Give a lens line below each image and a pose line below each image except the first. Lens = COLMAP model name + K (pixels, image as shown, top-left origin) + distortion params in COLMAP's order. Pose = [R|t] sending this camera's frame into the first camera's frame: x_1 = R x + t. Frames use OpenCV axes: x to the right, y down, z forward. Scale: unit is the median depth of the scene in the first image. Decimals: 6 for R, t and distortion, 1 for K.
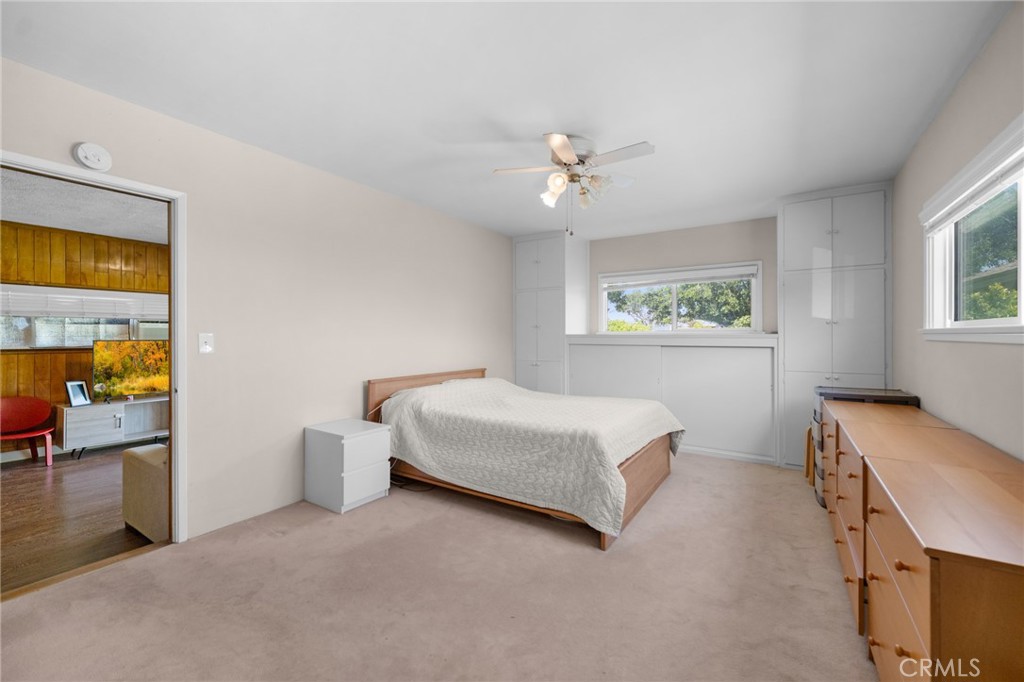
lens RADIAL K [[416.5, 0, 508.1], [0, 416.5, 336.7], [0, 0, 1]] dist [0.001791, -0.000047]
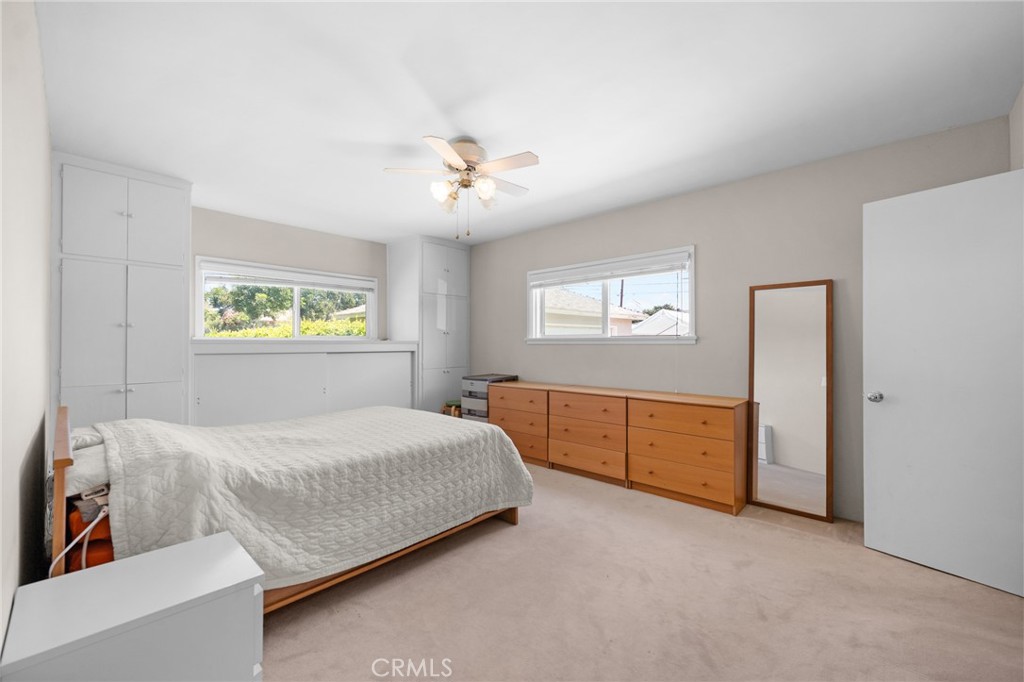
lens RADIAL K [[416.5, 0, 509.6], [0, 416.5, 344.4], [0, 0, 1]] dist [0.001791, -0.000047]
pose [[0.166979, -0.000049, 0.985960, -0.768821], [0.003306, 0.999994, -0.000511, 0.008641], [-0.985955, 0.003345, 0.166978, 0.687947]]
